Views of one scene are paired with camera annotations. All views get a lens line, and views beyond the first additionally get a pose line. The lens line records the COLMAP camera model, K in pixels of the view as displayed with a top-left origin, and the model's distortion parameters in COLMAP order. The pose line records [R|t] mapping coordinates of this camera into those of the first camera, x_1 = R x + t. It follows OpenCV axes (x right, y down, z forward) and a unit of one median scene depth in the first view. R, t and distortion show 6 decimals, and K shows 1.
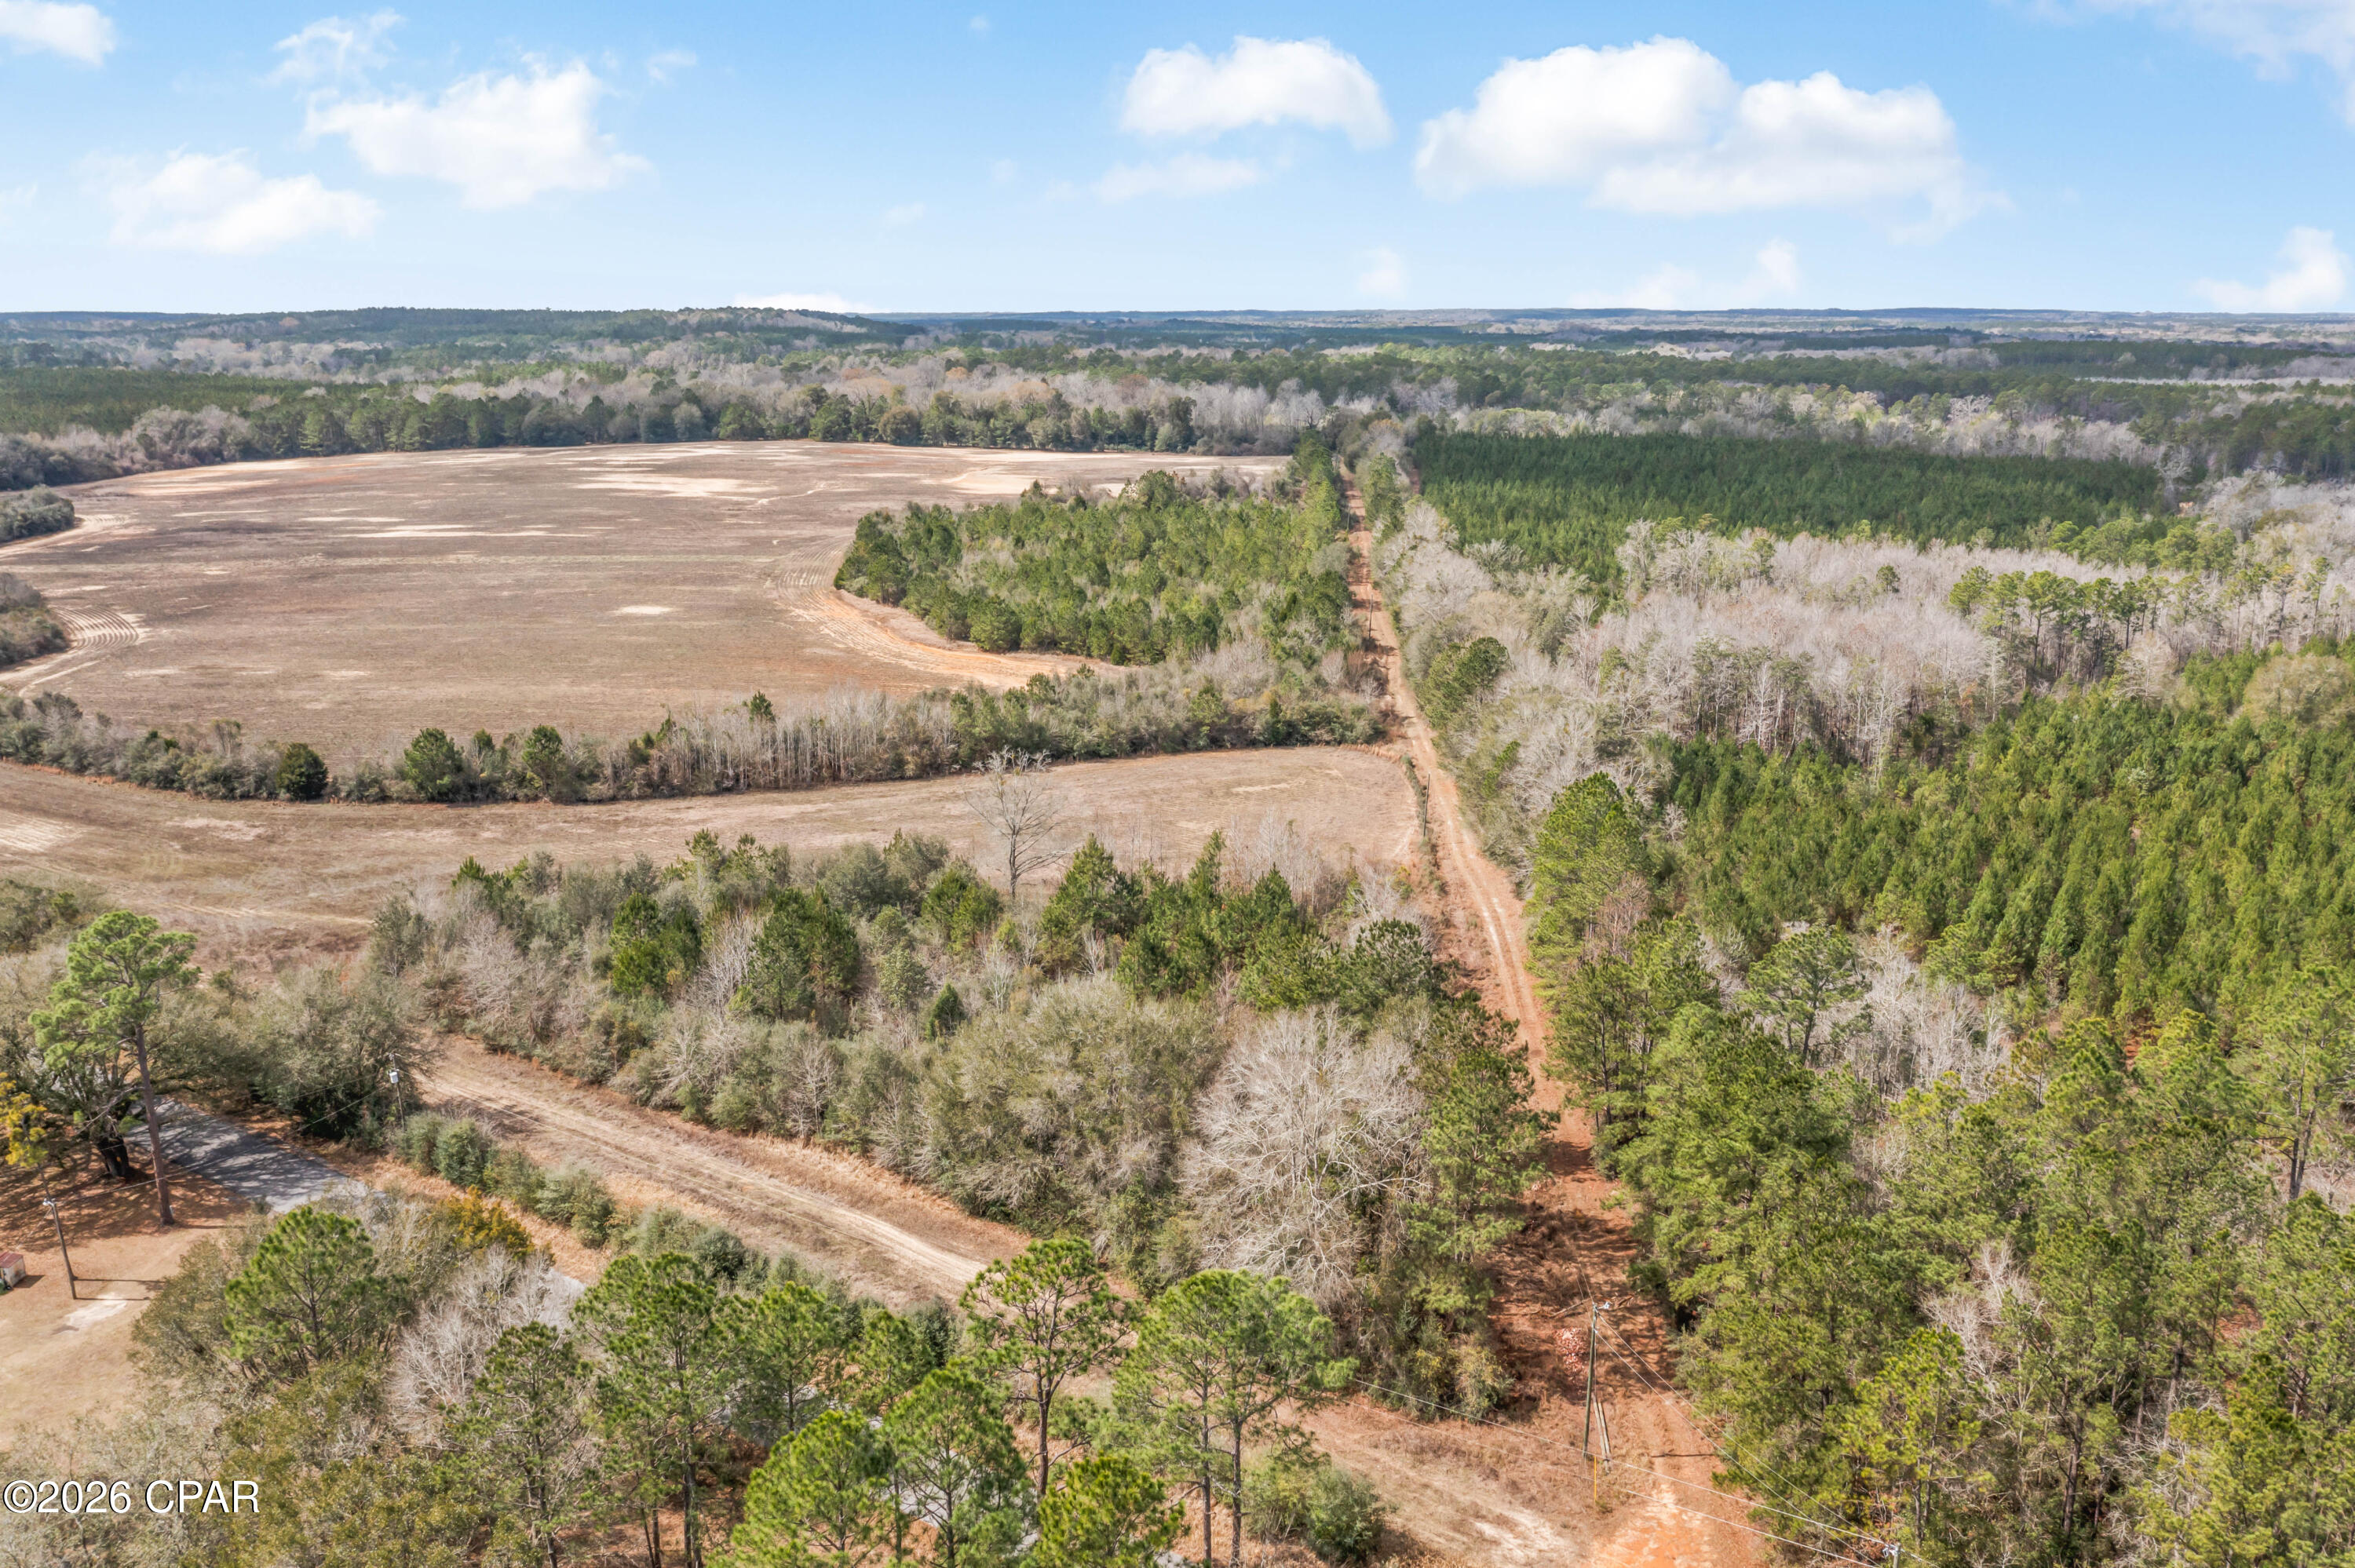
lens RADIAL K [[1869.9, 0, 1177.5], [0, 1869.9, 784.0], [0, 0, 1]] dist [-0.013872, -0.000430]
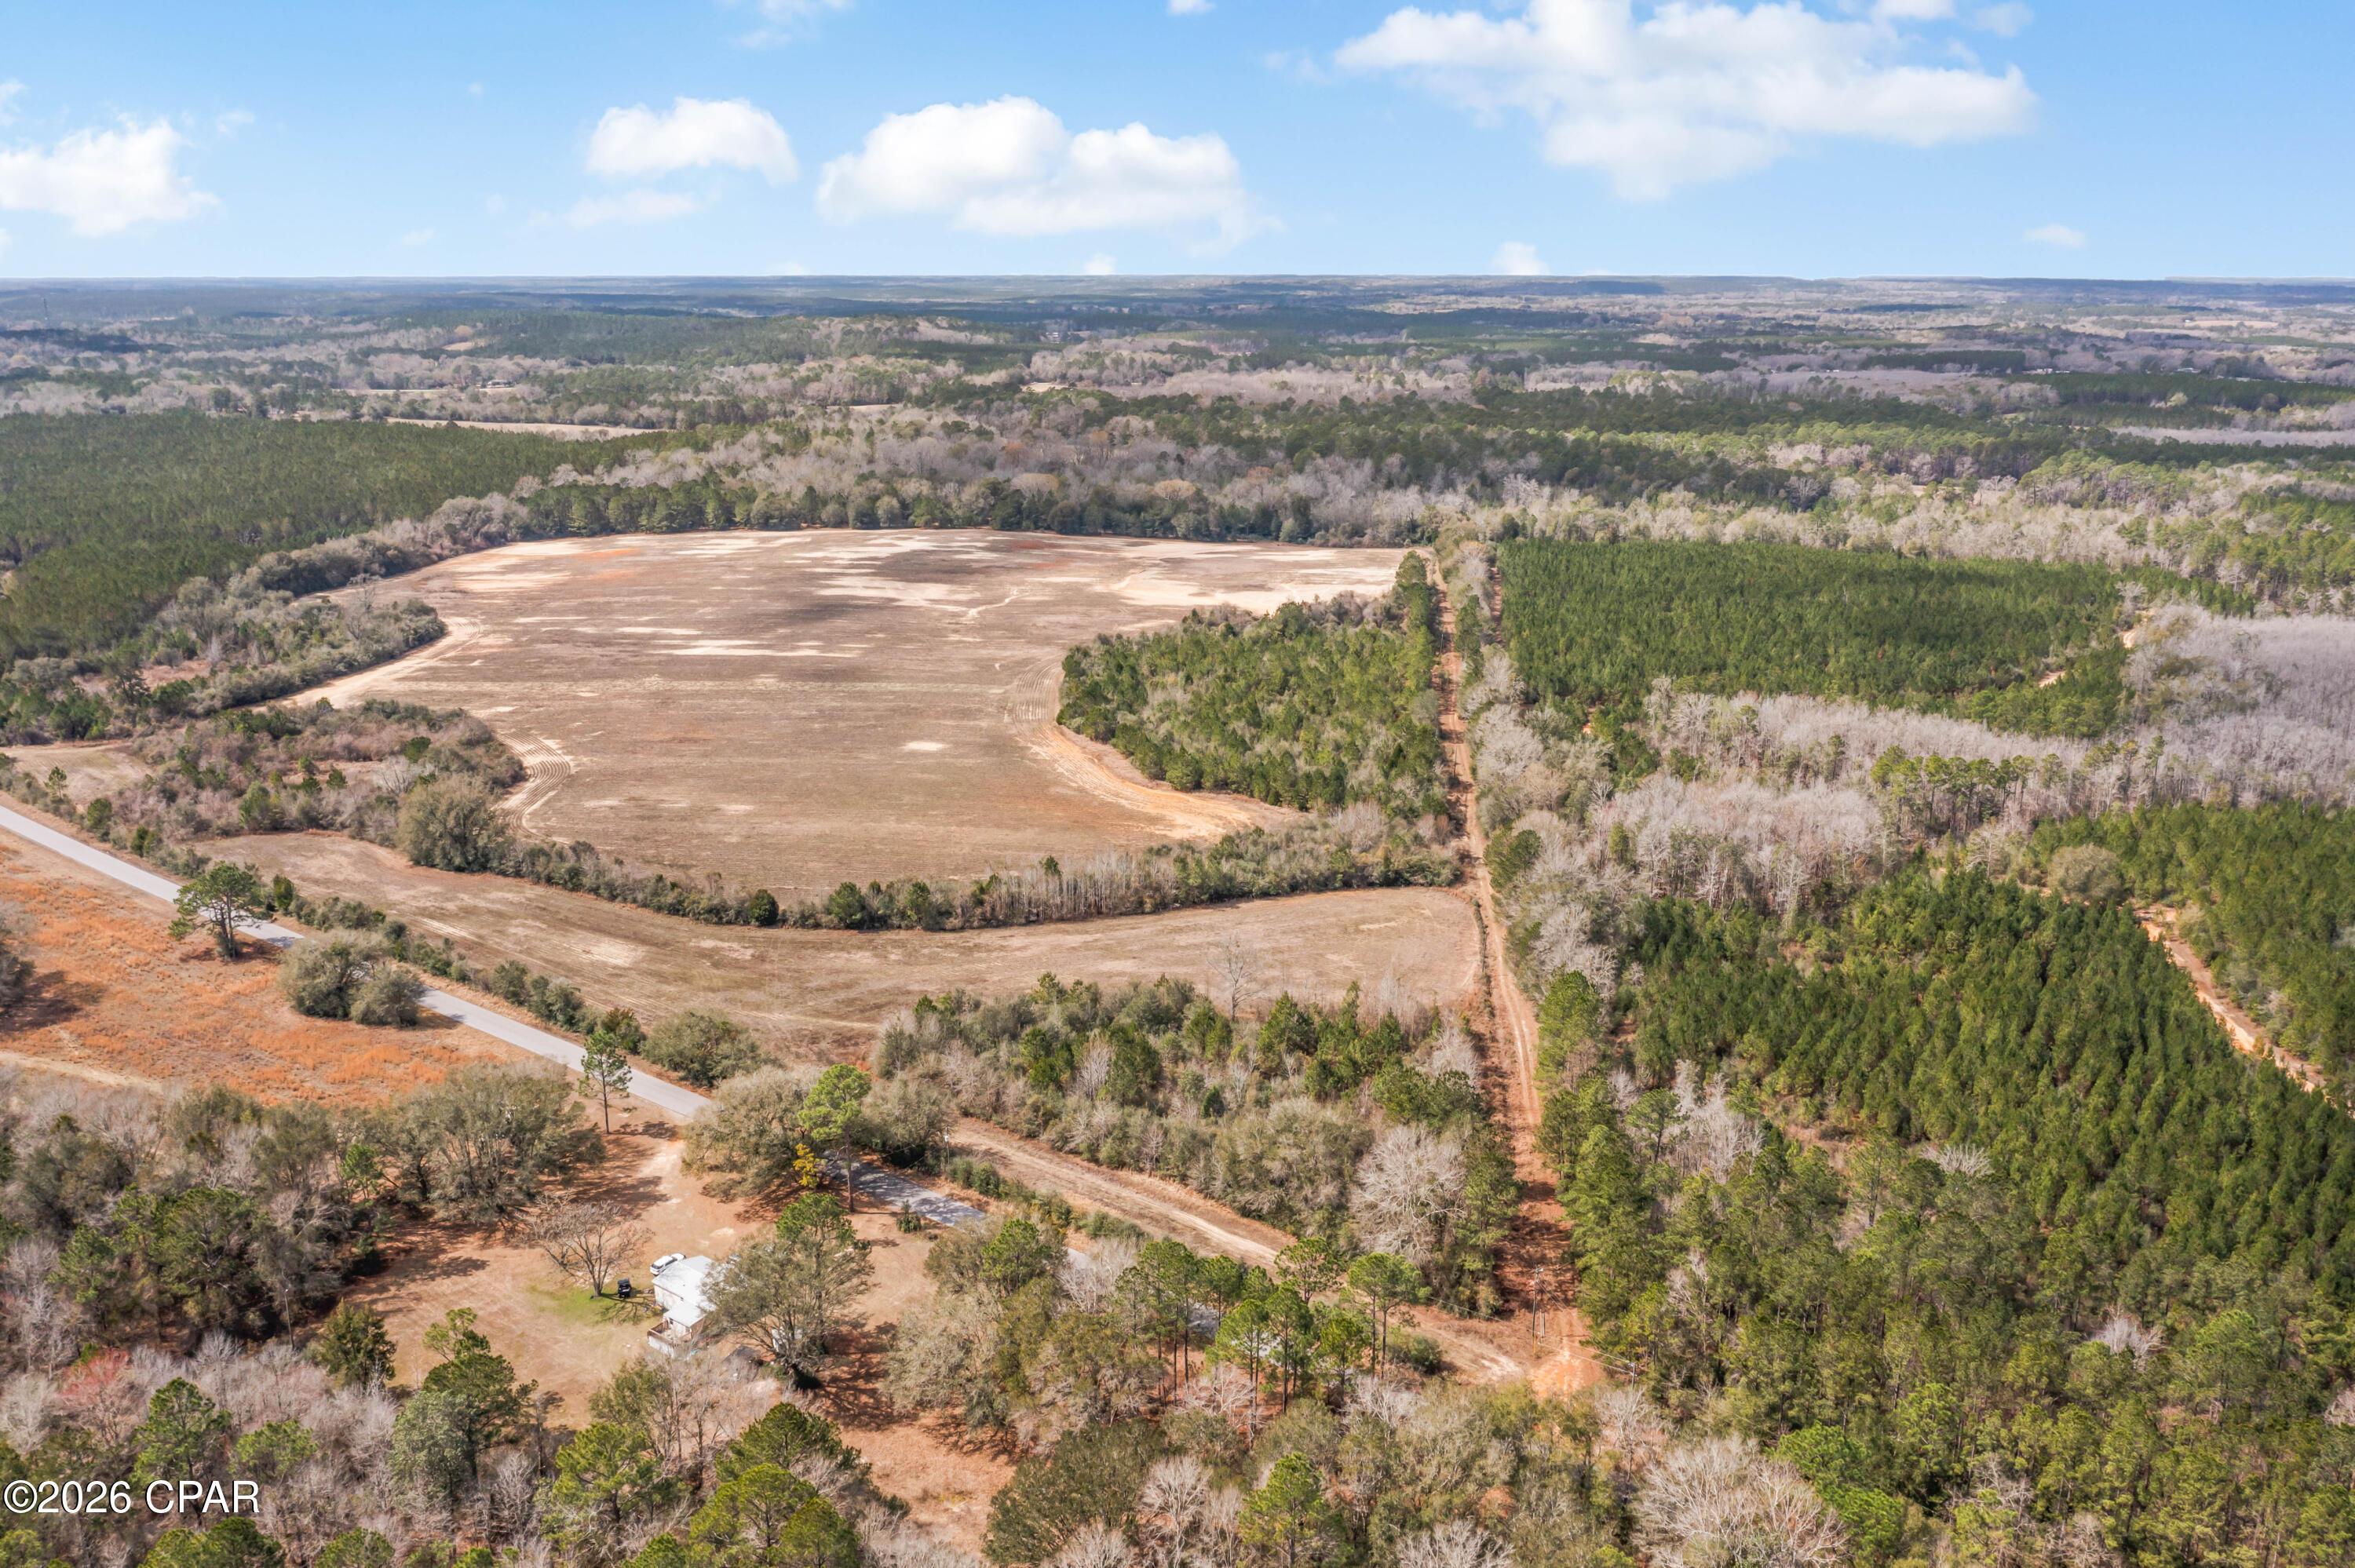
lens RADIAL K [[1830.3, 0, 1182.2], [0, 1830.3, 790.1], [0, 0, 1]] dist [-0.016604, 0.000290]
pose [[0.998706, 0.015315, -0.048489, -0.046117], [-0.014134, 0.999597, 0.024607, -0.148188], [0.048846, -0.023889, 0.998521, -0.516303]]
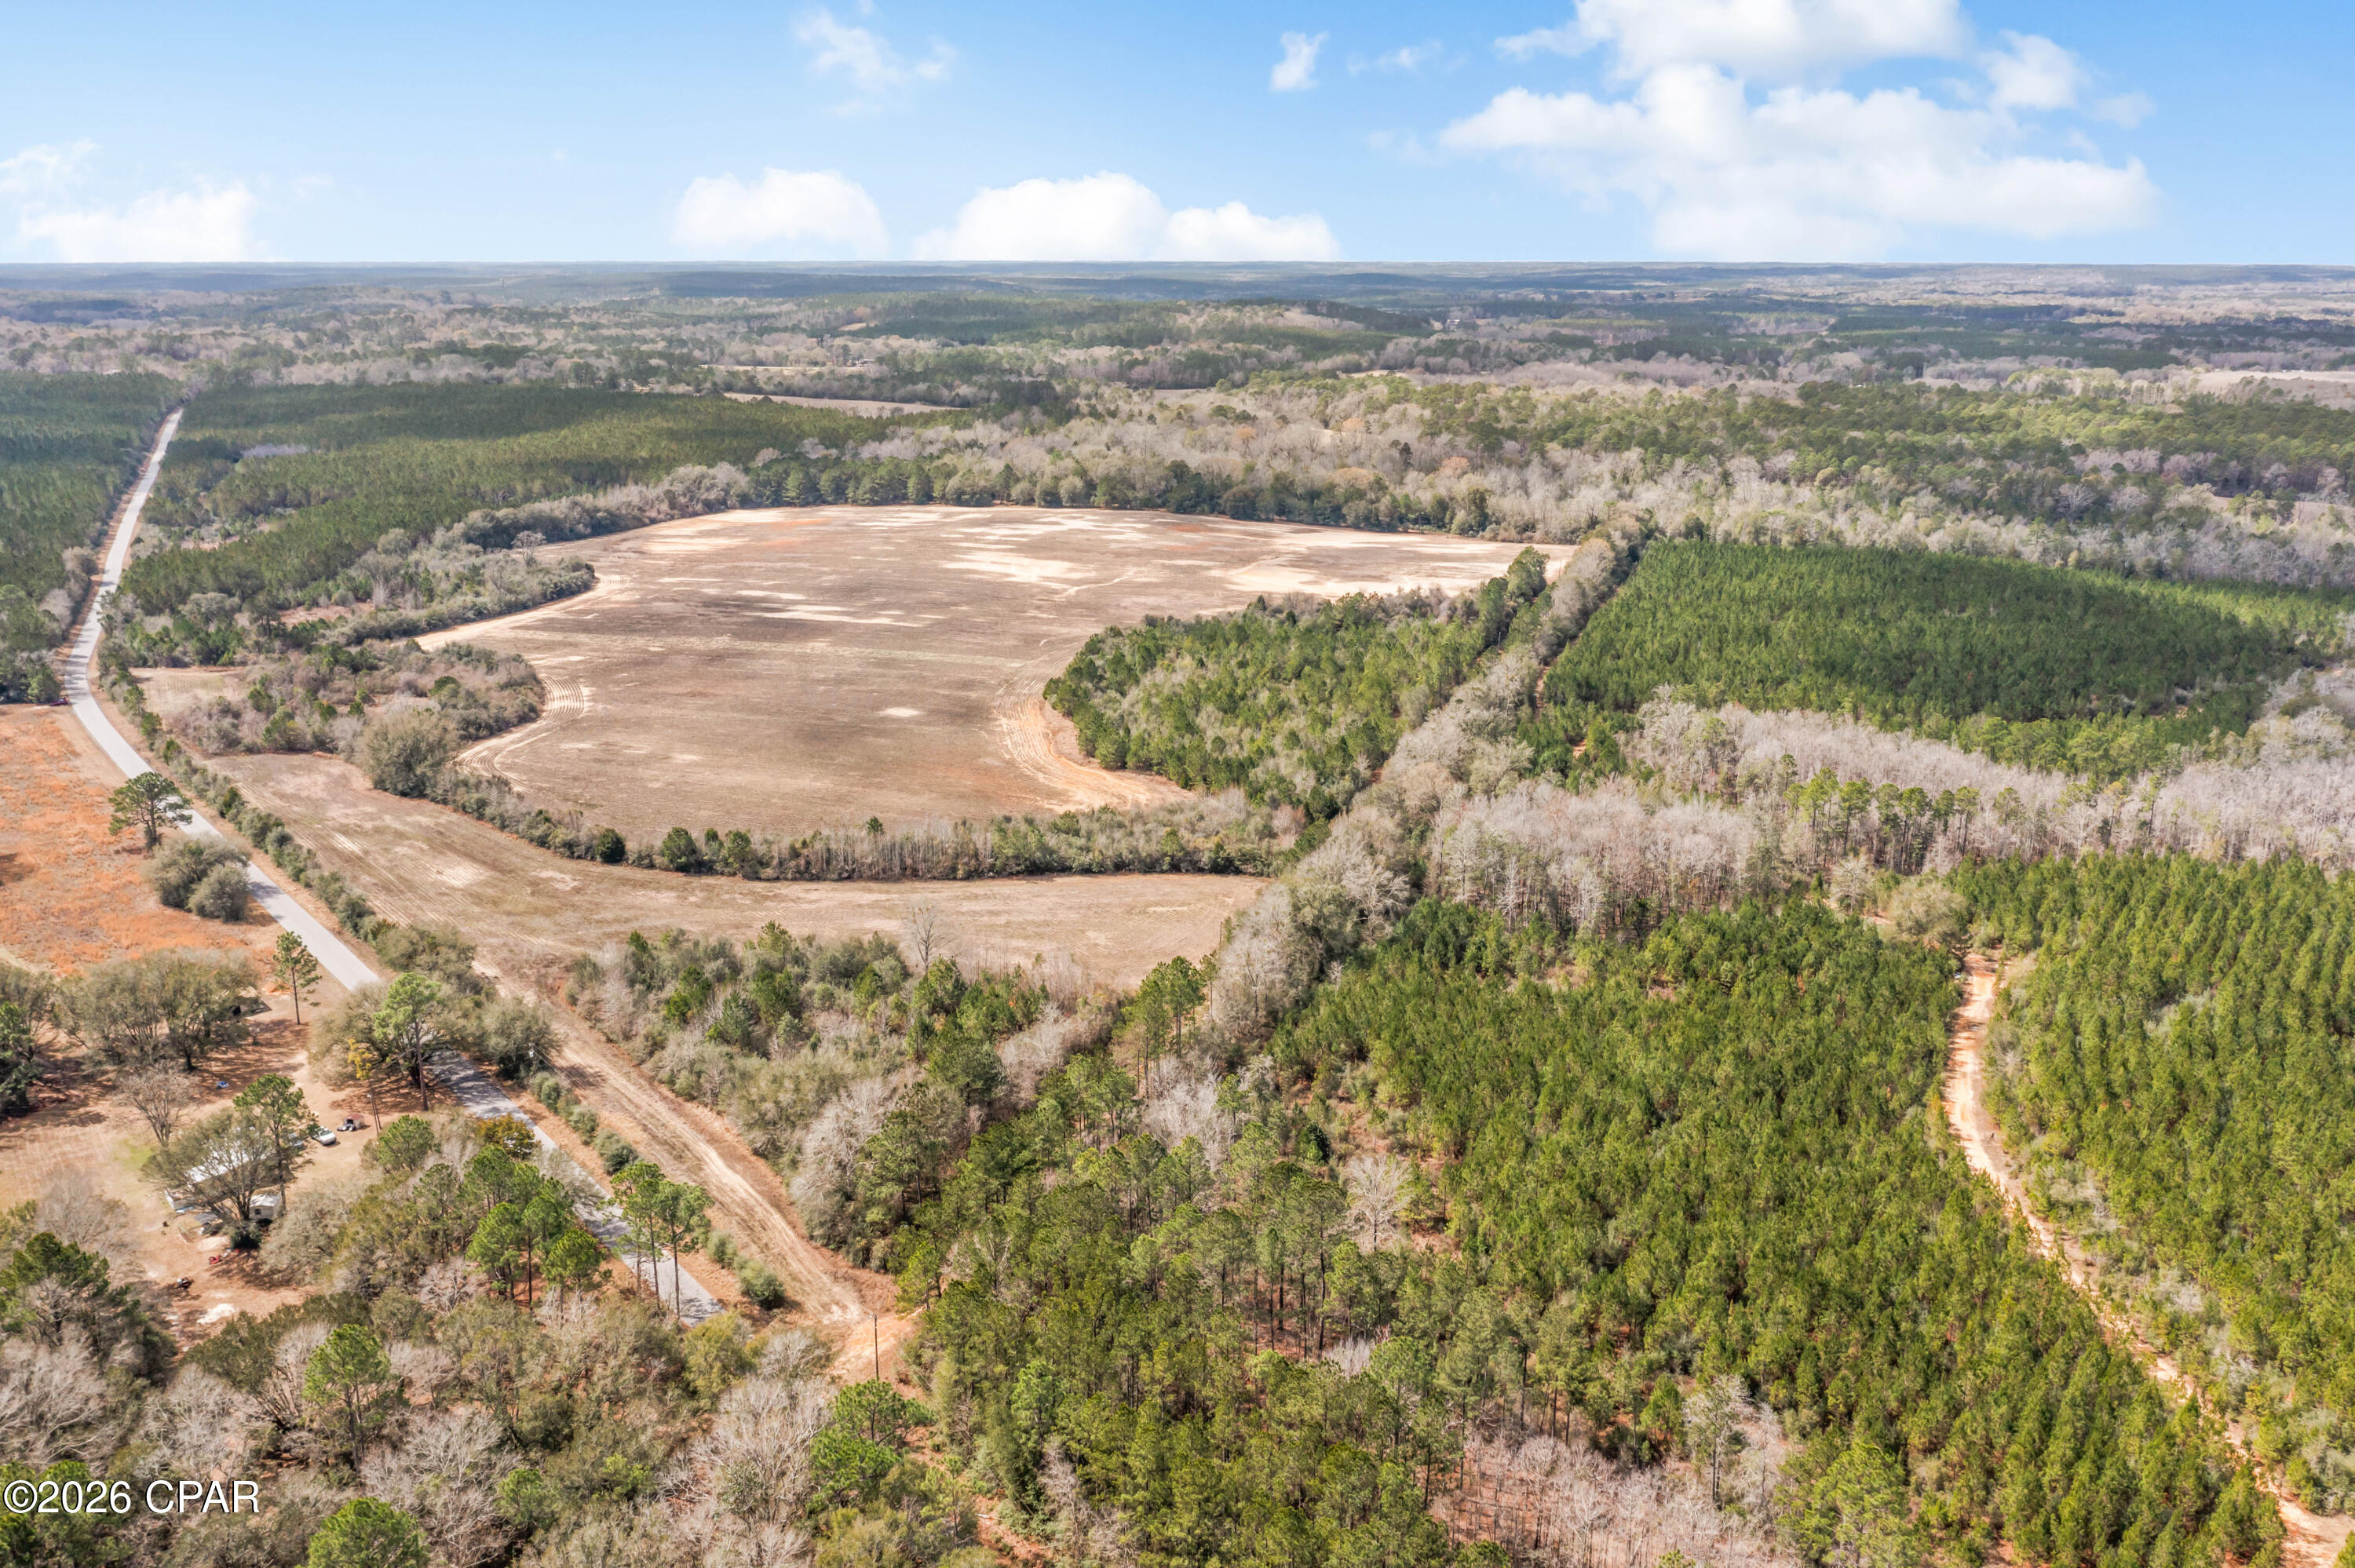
lens RADIAL K [[1869.9, 0, 1177.5], [0, 1869.9, 784.0], [0, 0, 1]] dist [-0.013872, -0.000430]
pose [[0.958215, 0.079818, -0.274689, 0.478494], [-0.073549, 0.996743, 0.033065, -0.155379], [0.276433, -0.011480, 0.960965, -0.475390]]
